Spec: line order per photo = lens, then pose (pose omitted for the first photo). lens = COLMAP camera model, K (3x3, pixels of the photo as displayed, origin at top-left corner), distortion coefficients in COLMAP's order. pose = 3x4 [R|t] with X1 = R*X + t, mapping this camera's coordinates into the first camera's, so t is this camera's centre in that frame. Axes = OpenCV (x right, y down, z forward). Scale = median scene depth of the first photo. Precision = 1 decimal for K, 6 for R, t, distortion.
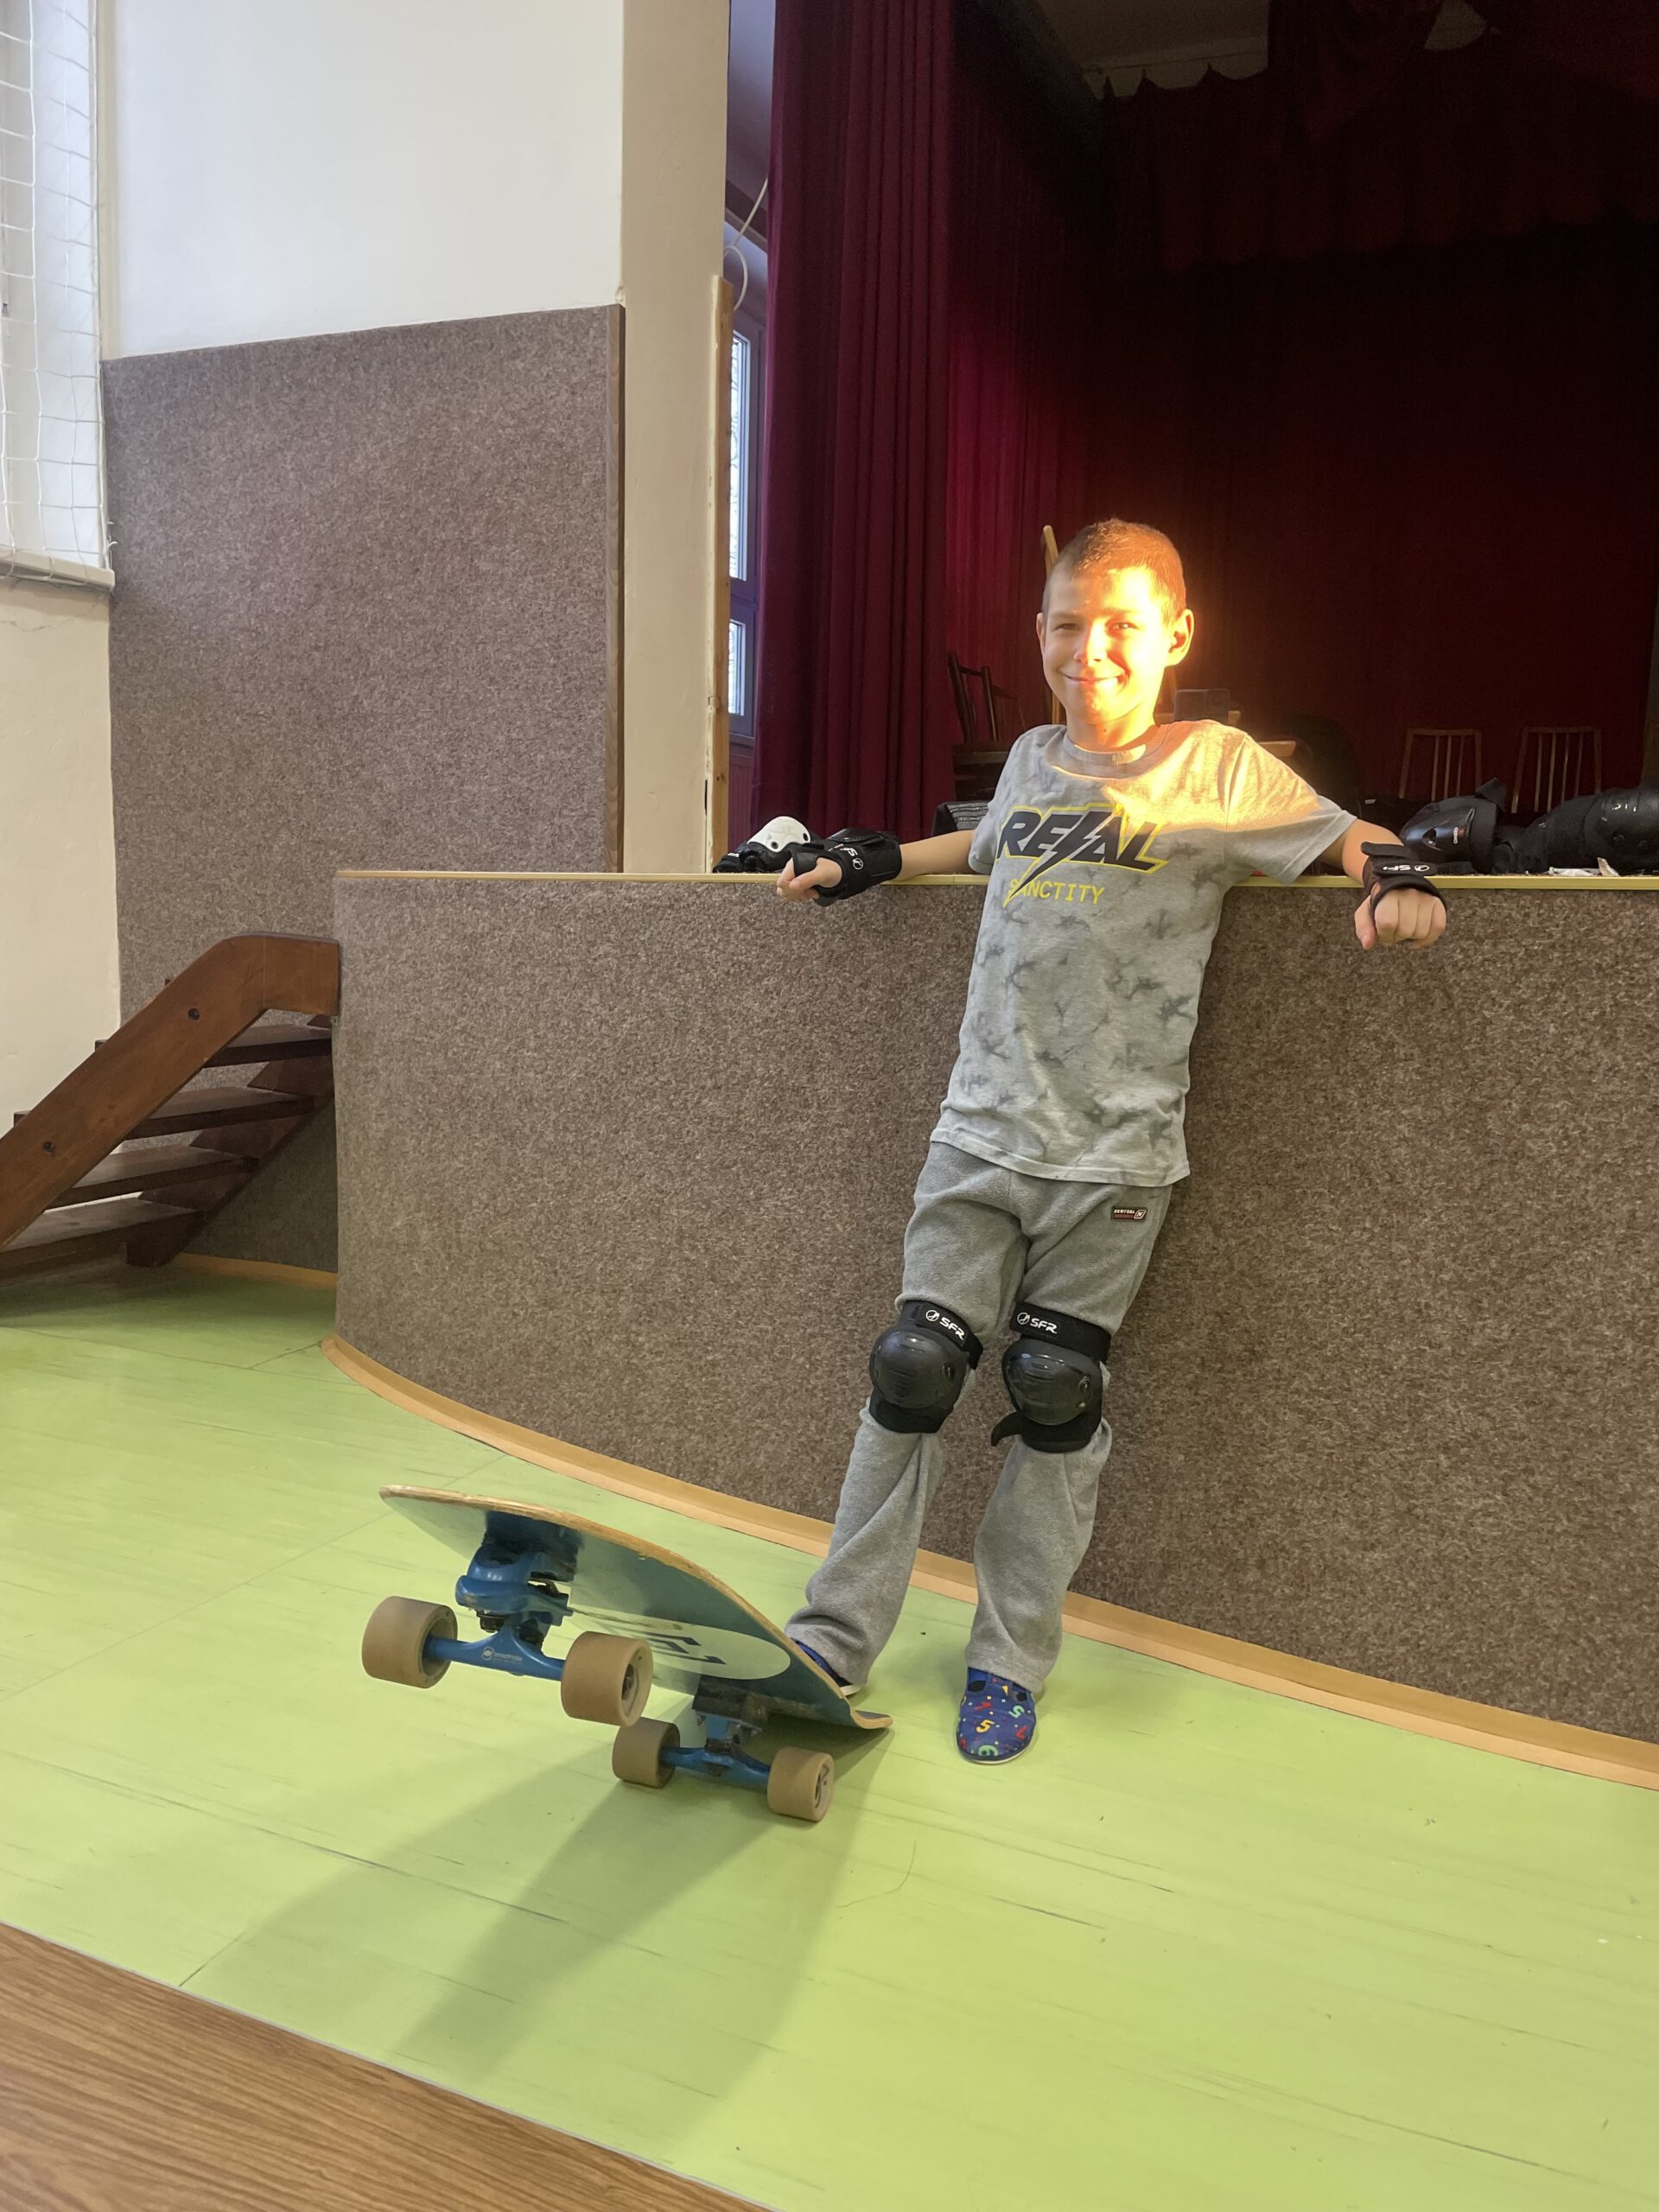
lens RADIAL K [[1672.4, 0, 820.2], [0, 1672.4, 1118.1], [0, 0, 1]] dist [0.078509, -0.087913]
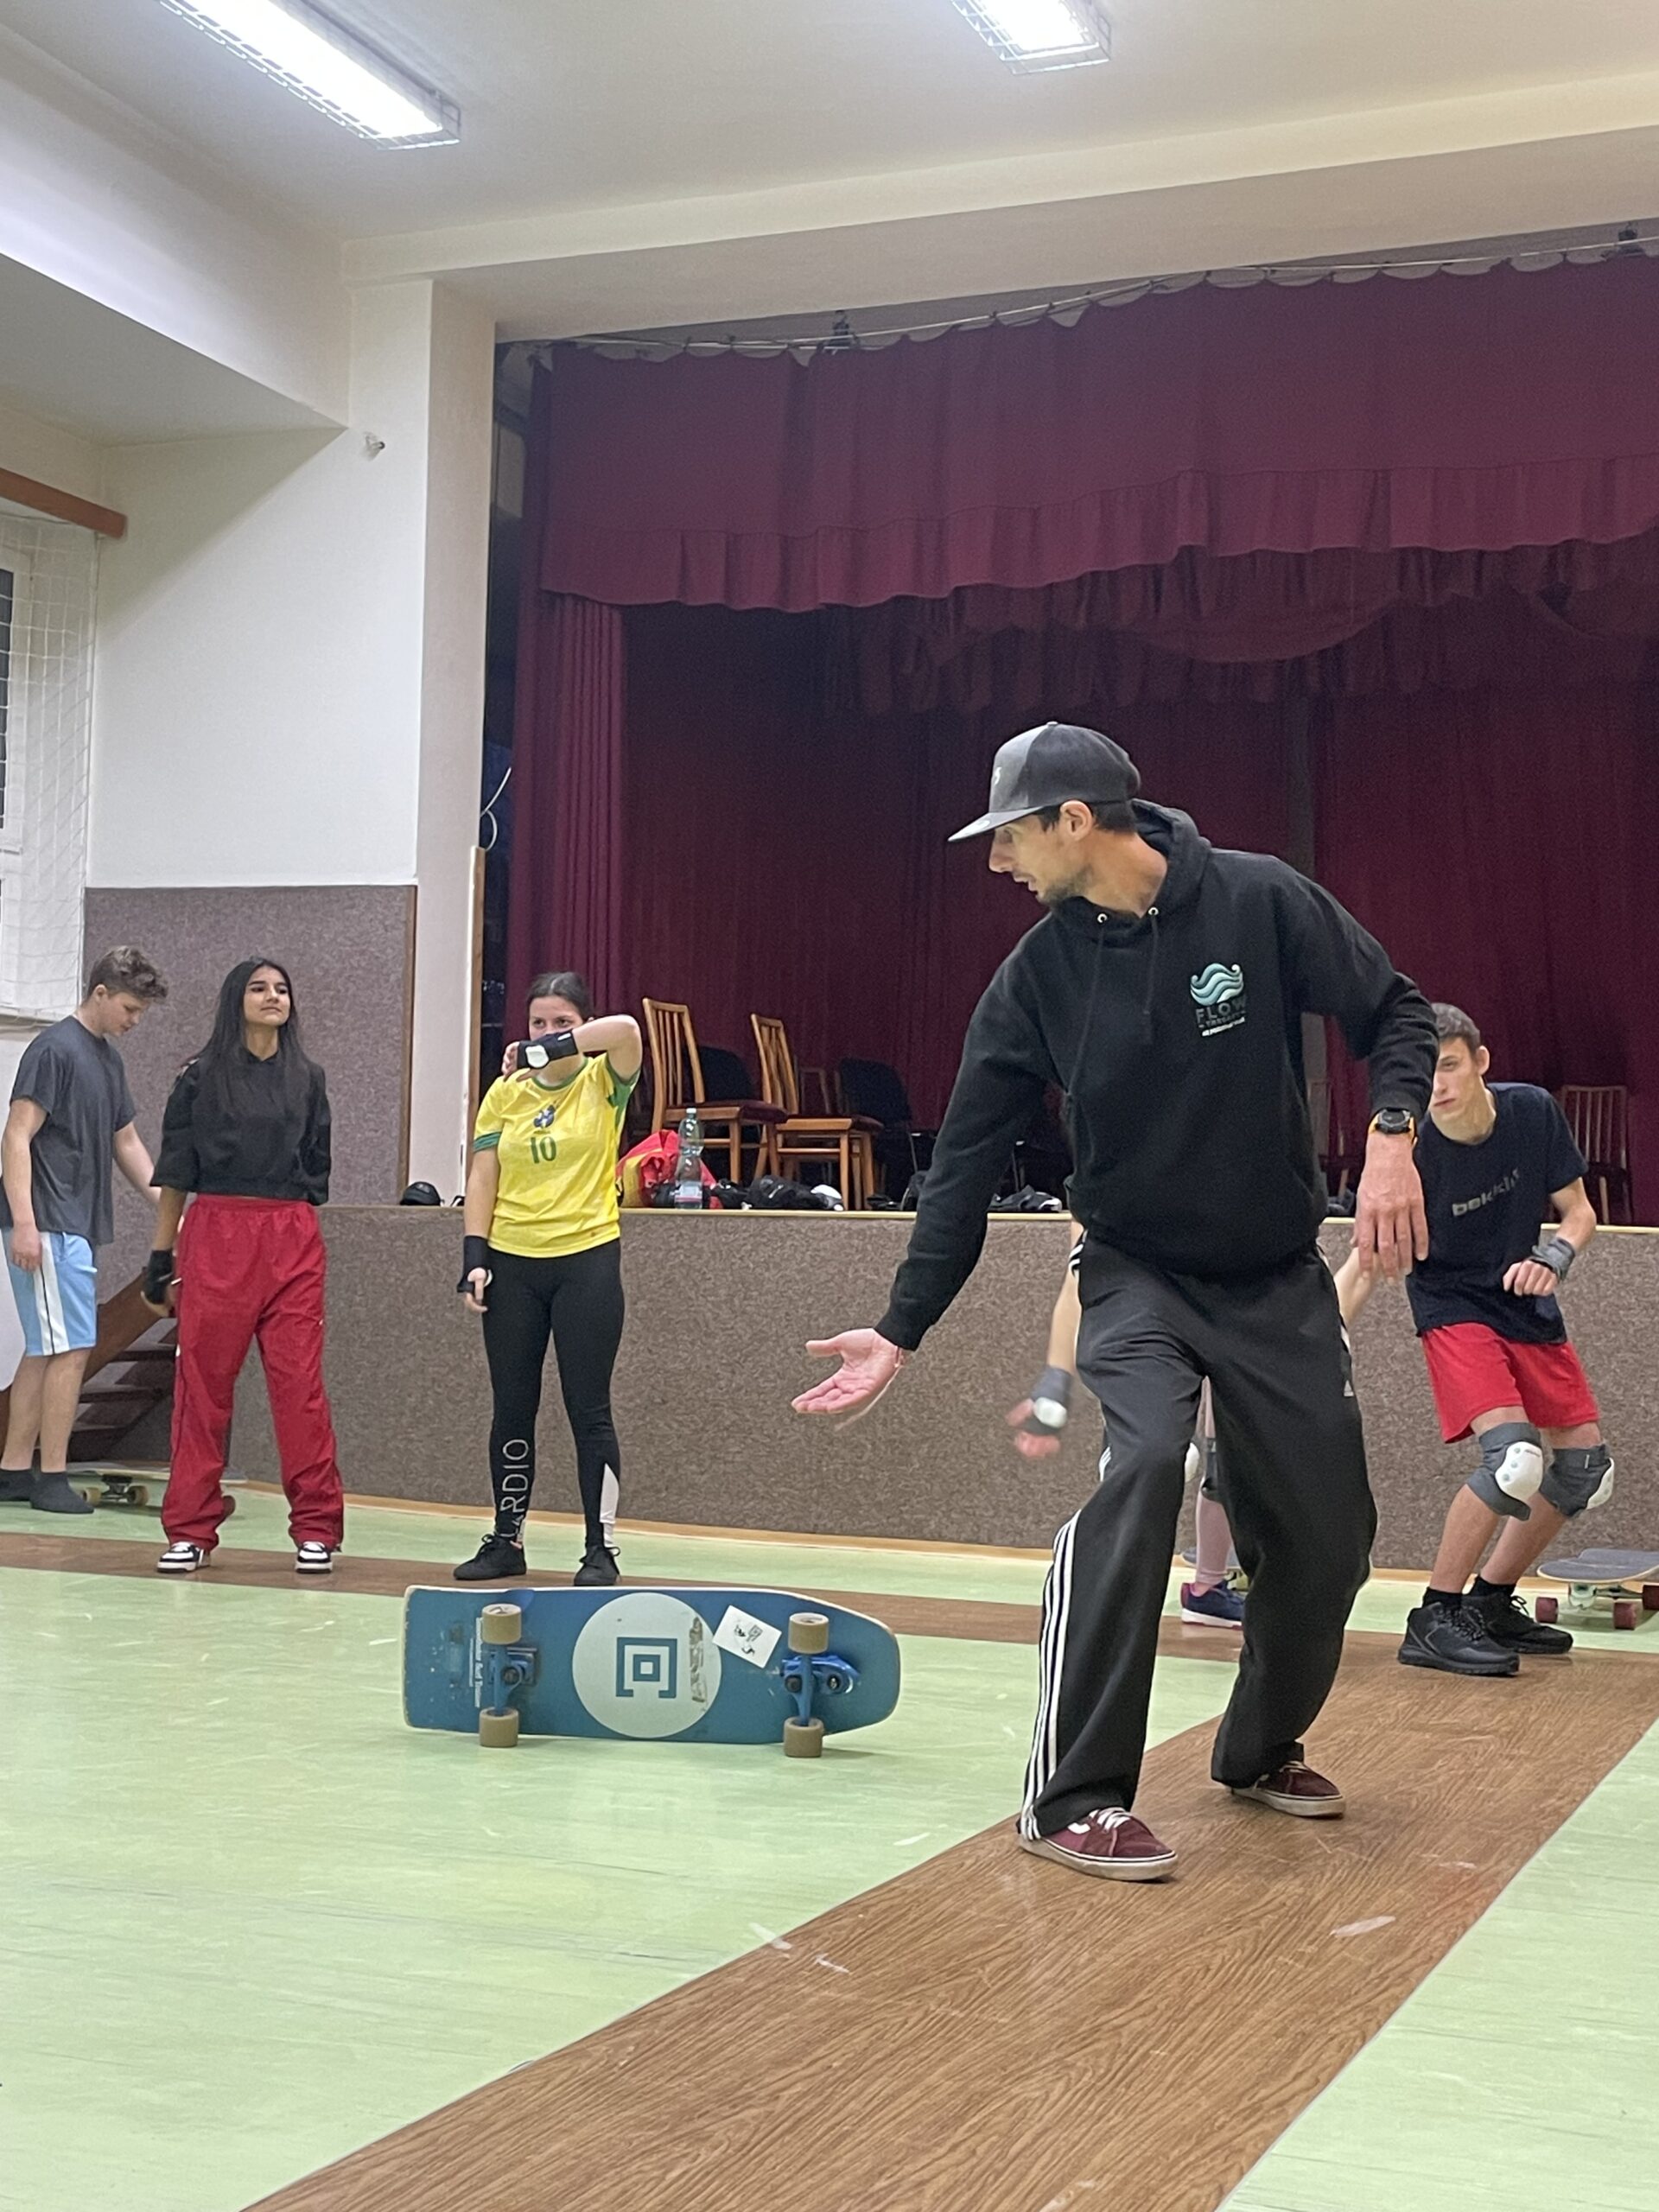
lens RADIAL K [[2954.5, 0, 829.5], [0, 2954.5, 1106.0], [0, 0, 1]] dist [0.044141, 0.008867]
pose [[0.999513, 0.003221, 0.031045, 0.263081], [0.002241, 0.984689, -0.174306, 0.338593], [-0.031131, 0.174291, 0.984202, -2.412970]]
